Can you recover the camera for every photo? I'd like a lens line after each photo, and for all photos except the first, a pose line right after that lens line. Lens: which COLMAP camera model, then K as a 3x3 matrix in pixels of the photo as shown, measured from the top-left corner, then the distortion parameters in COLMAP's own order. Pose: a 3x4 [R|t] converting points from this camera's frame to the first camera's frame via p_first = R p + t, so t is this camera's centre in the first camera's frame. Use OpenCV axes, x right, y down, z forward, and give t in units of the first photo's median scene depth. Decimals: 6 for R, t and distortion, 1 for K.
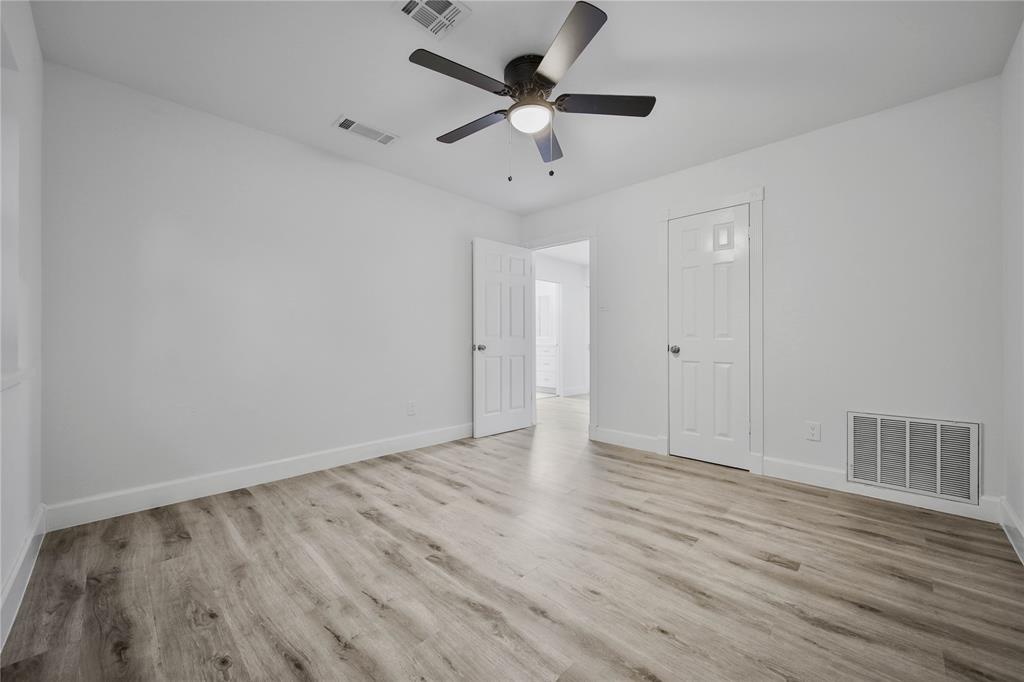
lens RADIAL K [[393.8, 0, 510.1], [0, 393.8, 340.7], [0, 0, 1]] dist [-0.005619, 0.000184]
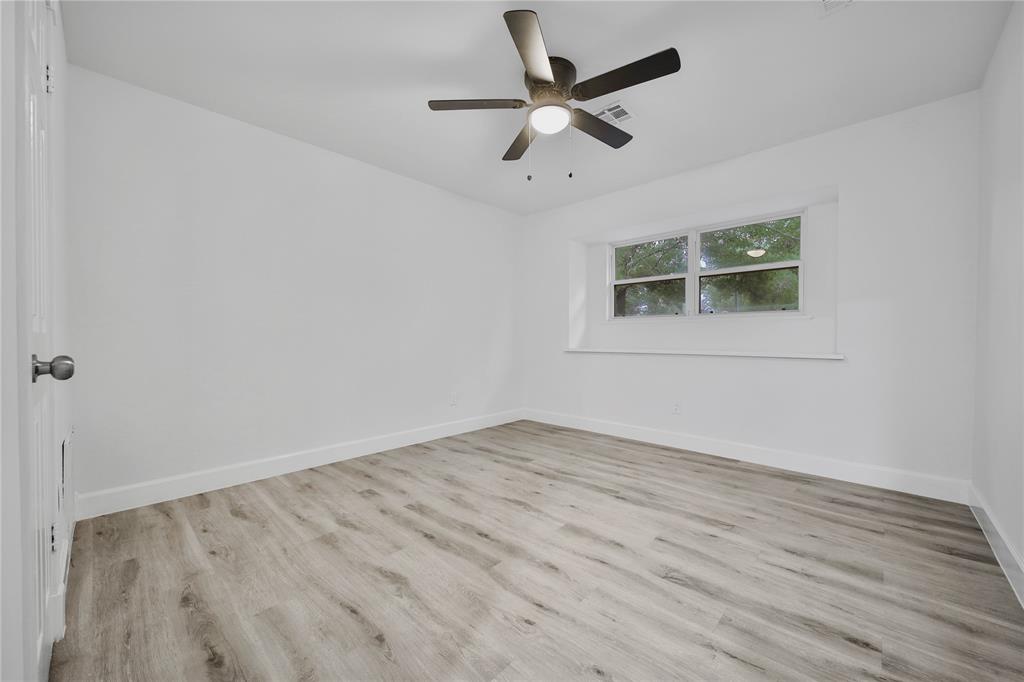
lens RADIAL K [[393.8, 0, 514.1], [0, 393.8, 340.7], [0, 0, 1]] dist [-0.005619, 0.000184]
pose [[-0.999681, -0.001664, -0.025200, 0.173542], [-0.001839, 0.999975, 0.006891, 0.002810], [0.025188, 0.006935, -0.999659, 2.070984]]
